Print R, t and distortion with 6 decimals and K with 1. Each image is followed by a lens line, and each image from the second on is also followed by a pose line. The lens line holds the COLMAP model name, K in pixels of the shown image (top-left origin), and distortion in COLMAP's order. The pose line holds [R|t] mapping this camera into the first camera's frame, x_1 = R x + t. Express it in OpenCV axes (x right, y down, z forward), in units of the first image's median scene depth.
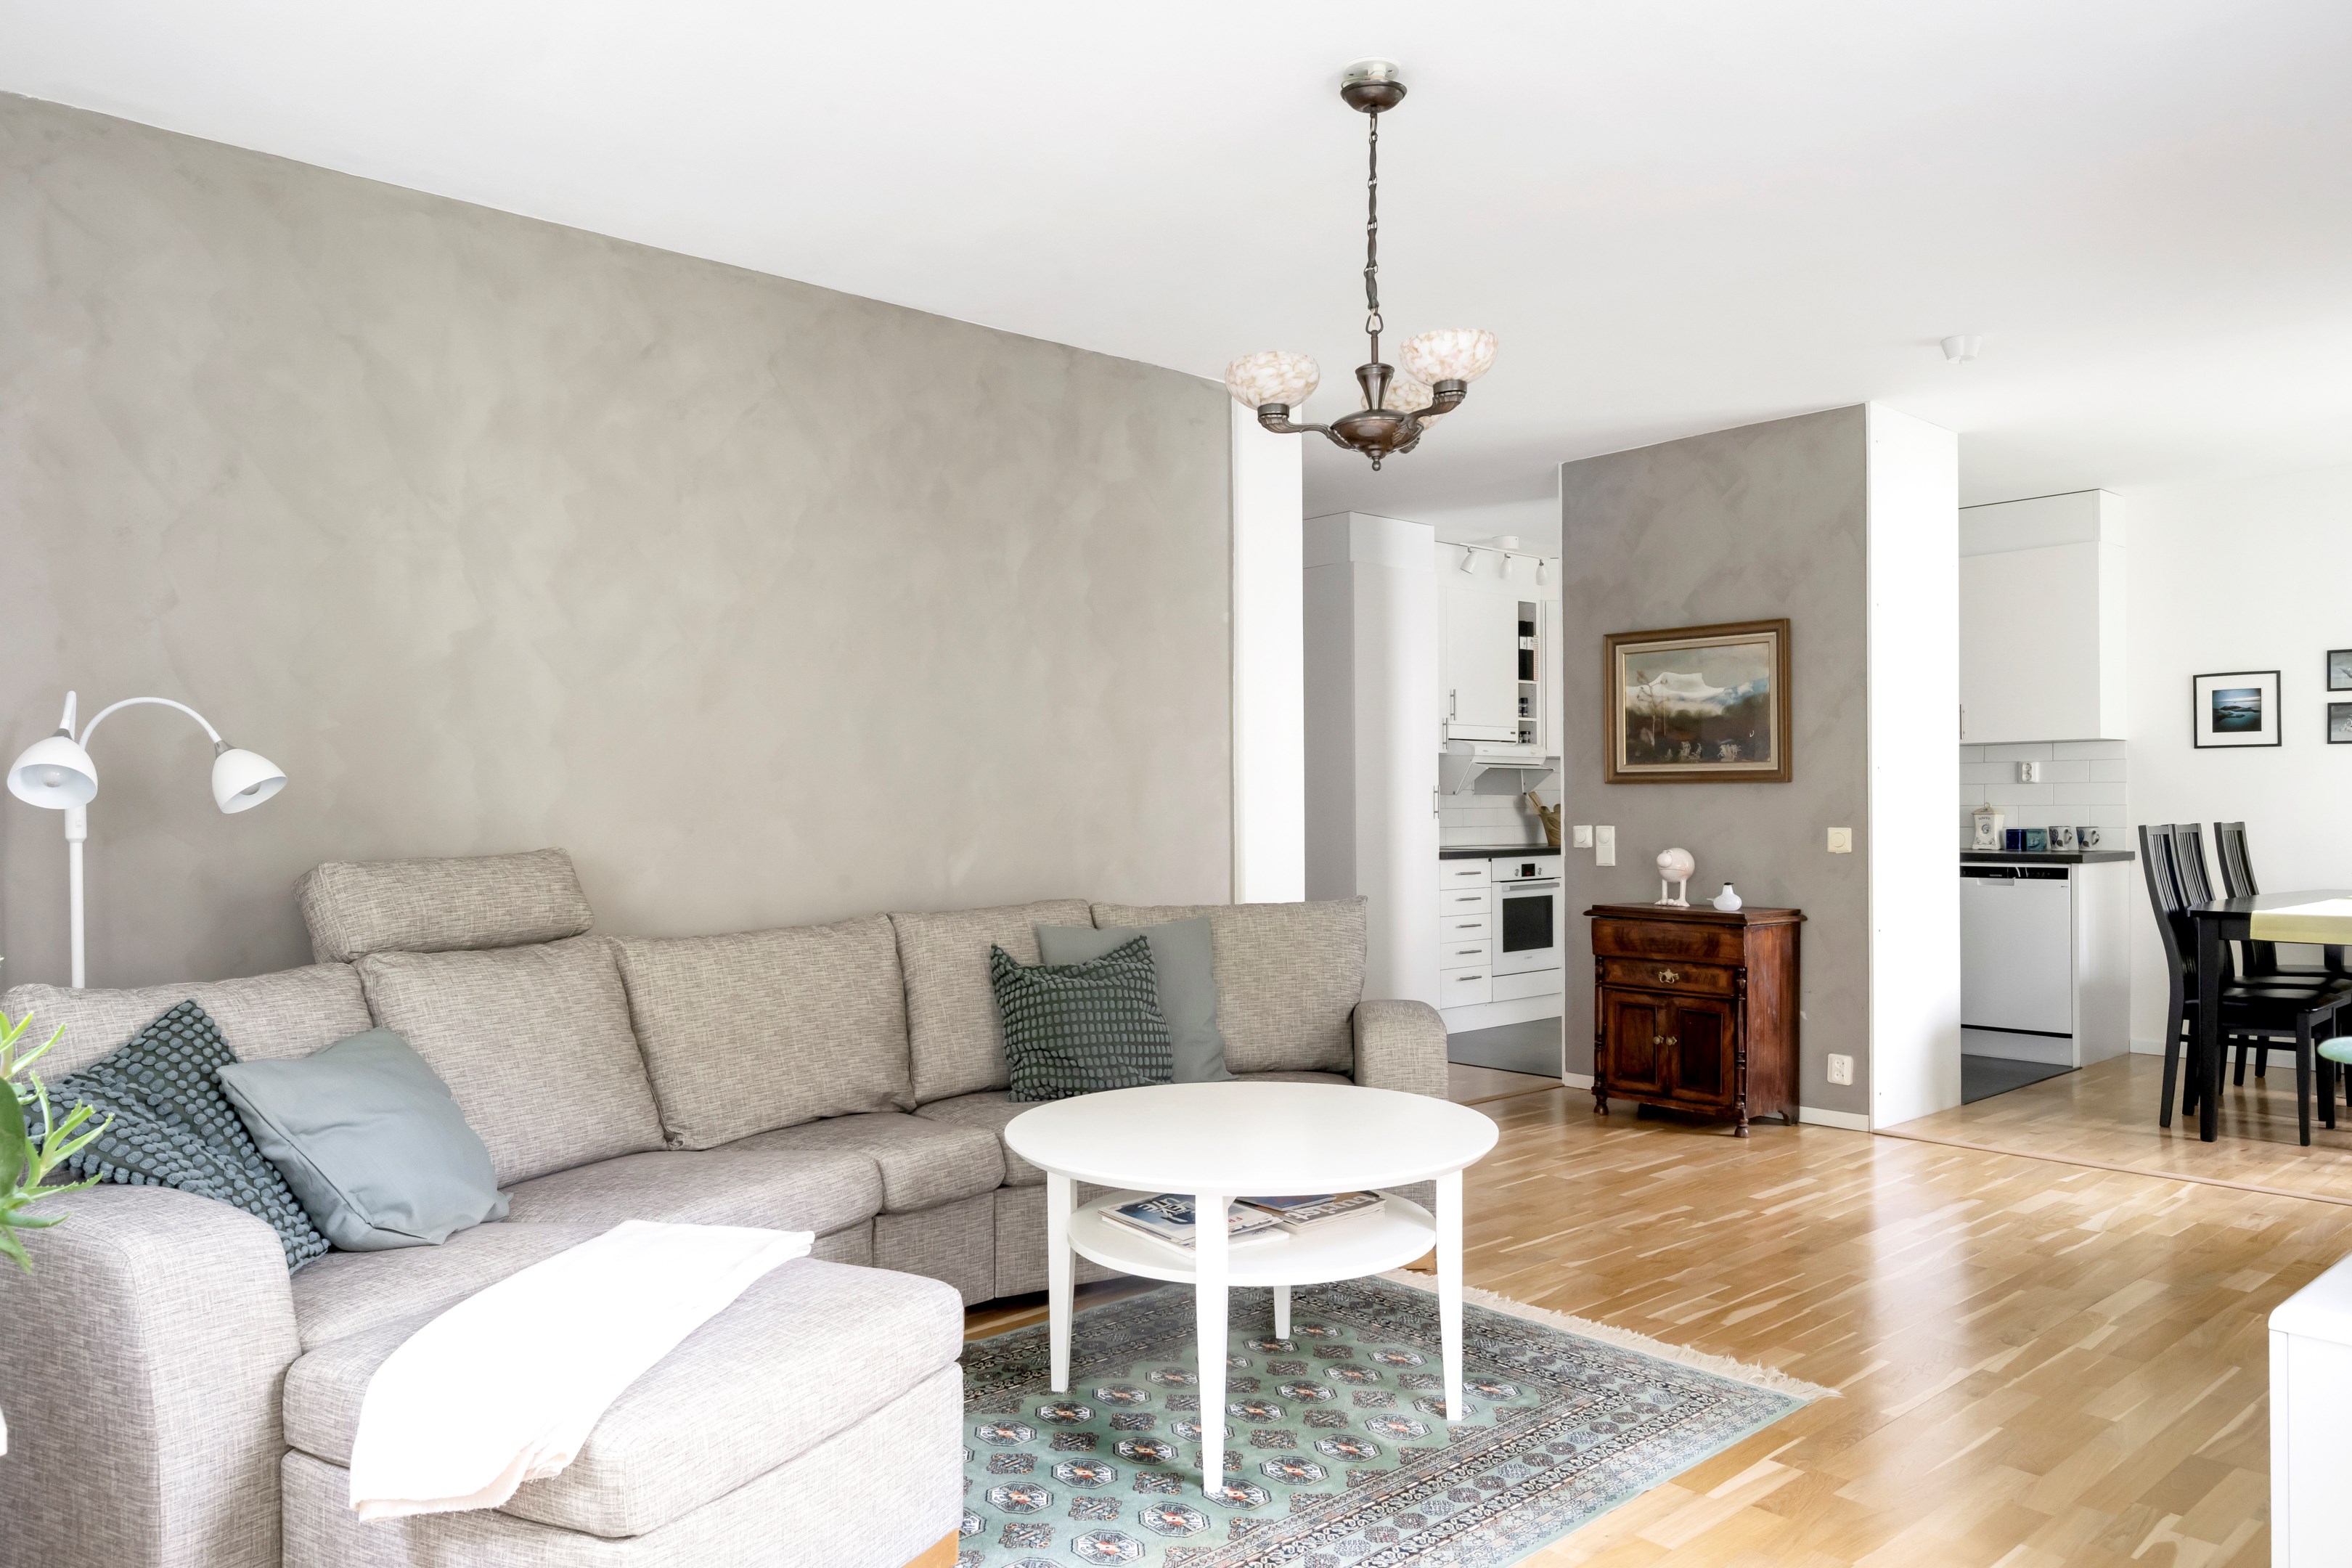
lens RADIAL K [[1563.4, 0, 1176.2], [0, 1563.4, 813.5], [0, 0, 1]] dist [-0.008814, 0.003730]
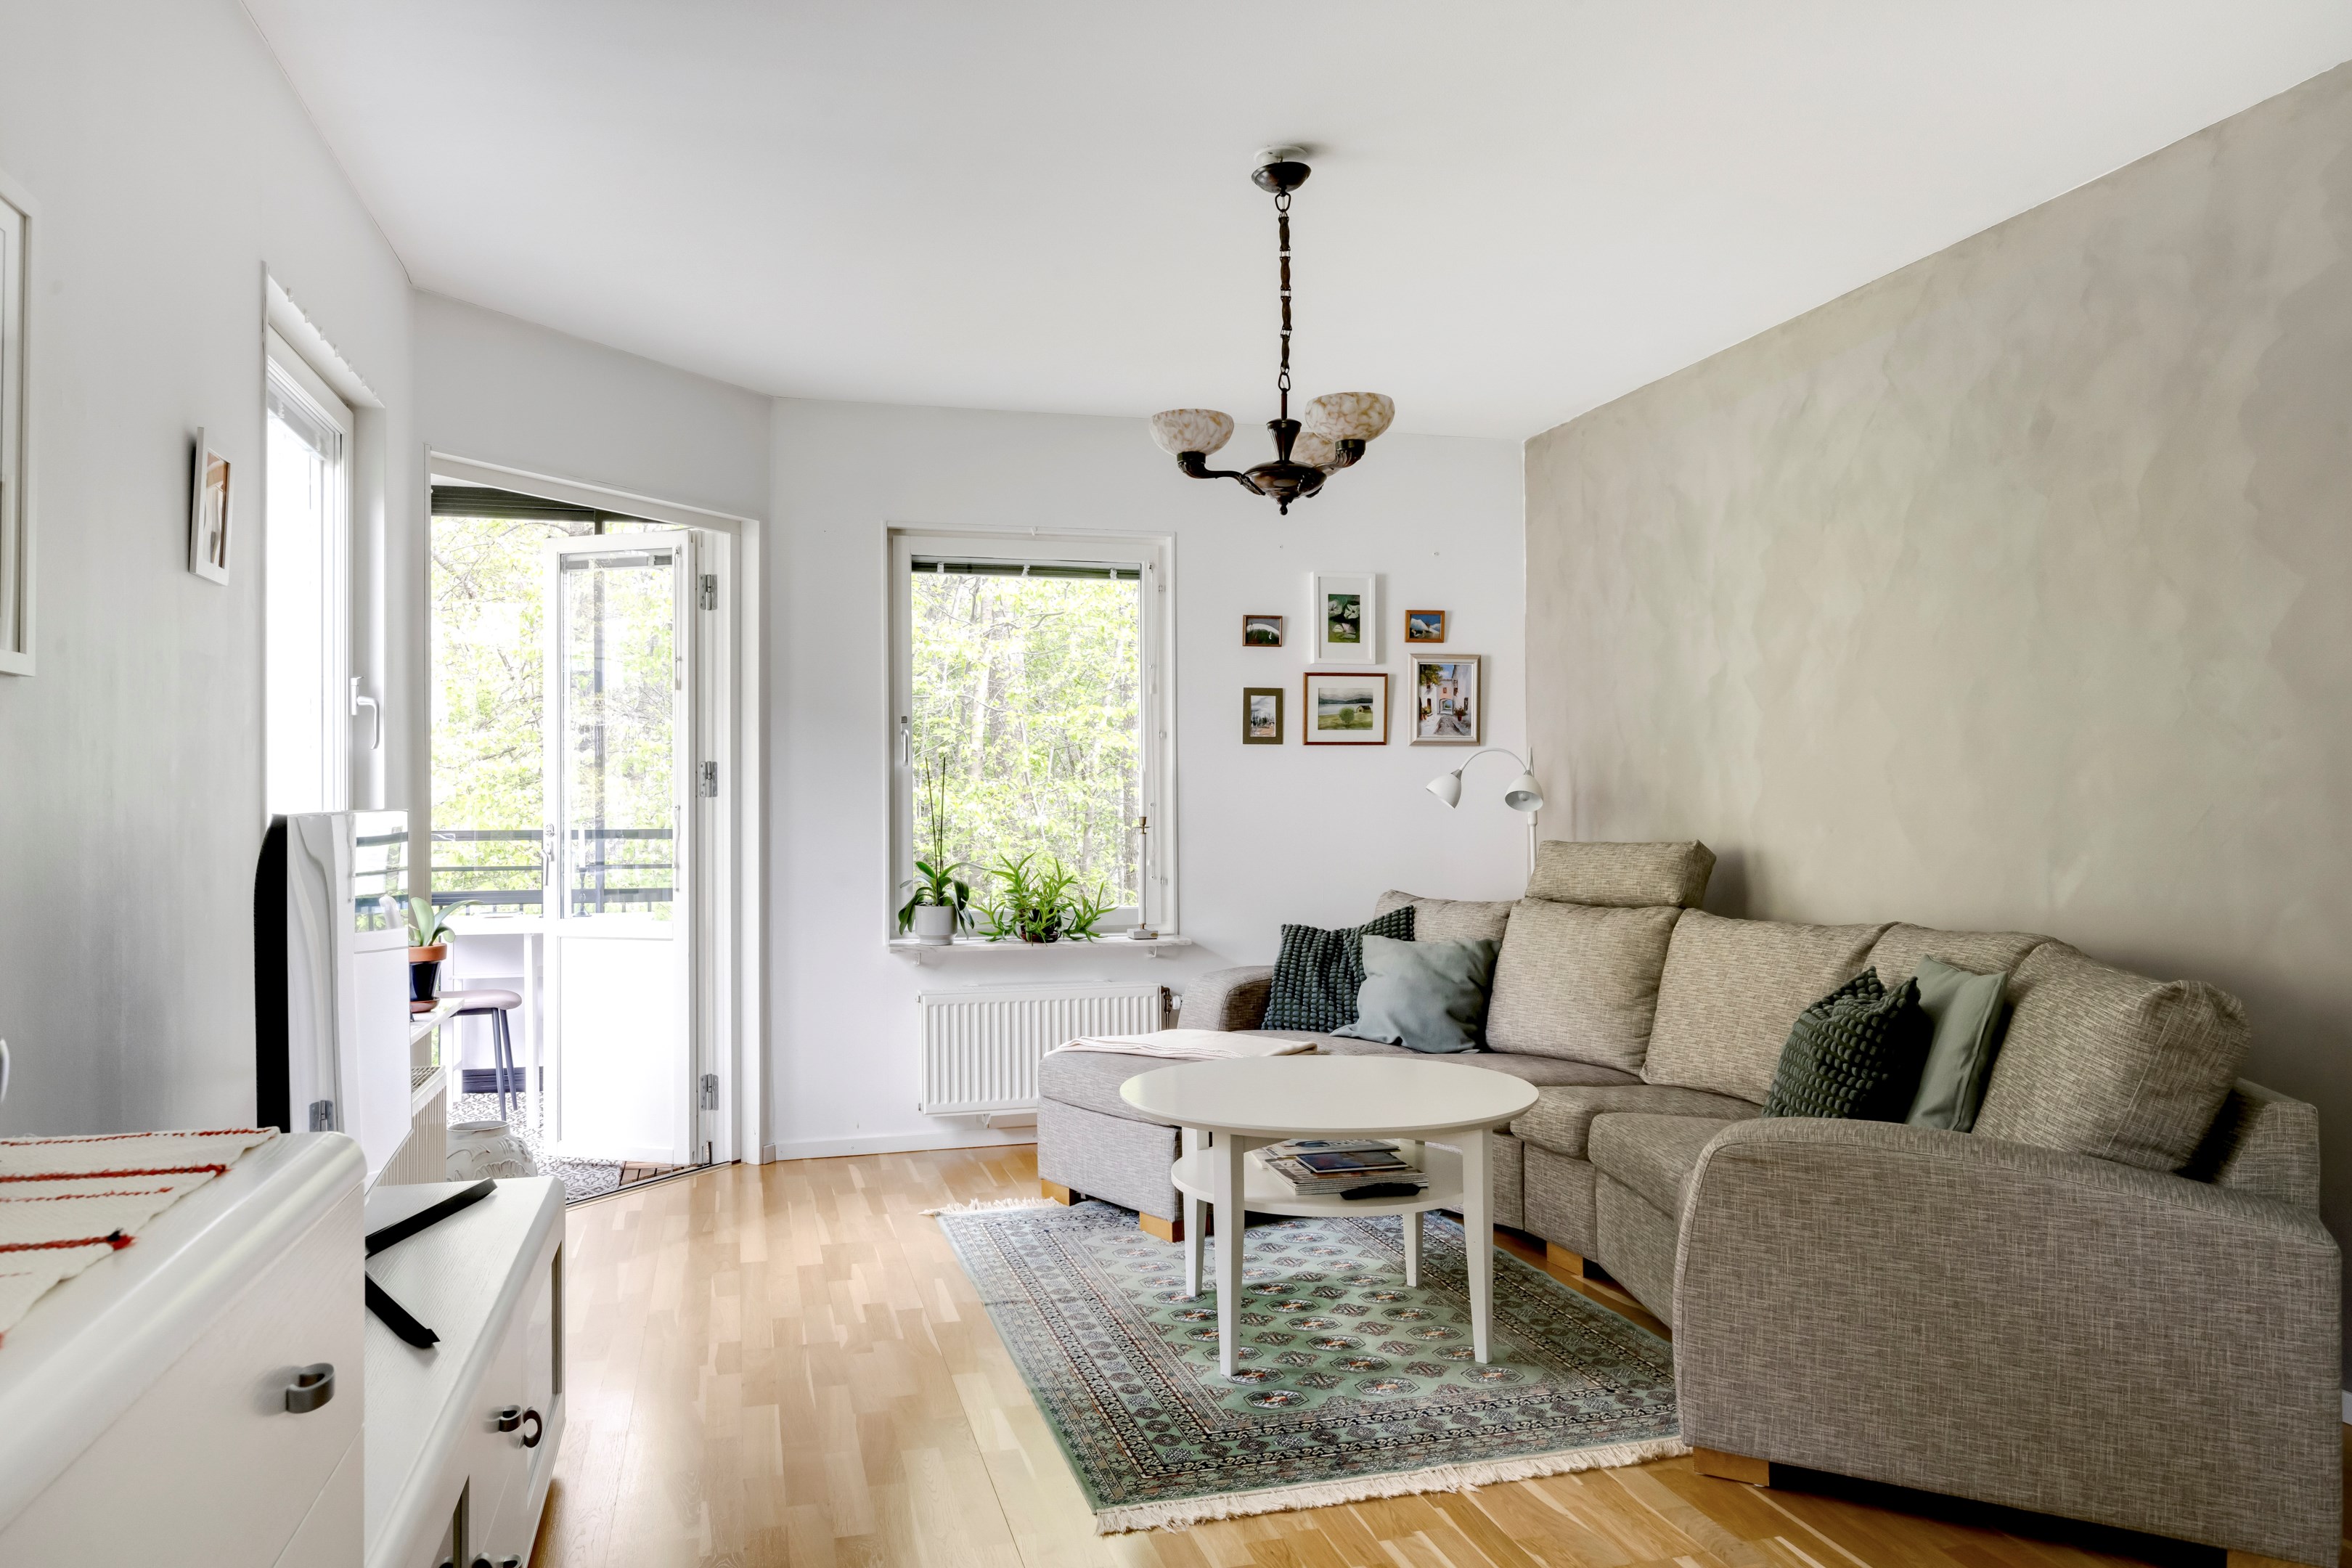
lens RADIAL K [[1569.2, 0, 1169.9], [0, 1569.2, 800.4], [0, 0, 1]] dist [-0.006527, 0.000141]
pose [[-0.428276, 0.004672, -0.903636, 1.198963], [0.005025, 0.999983, 0.002788, -0.020629], [0.903634, -0.003346, -0.428292, 1.442817]]
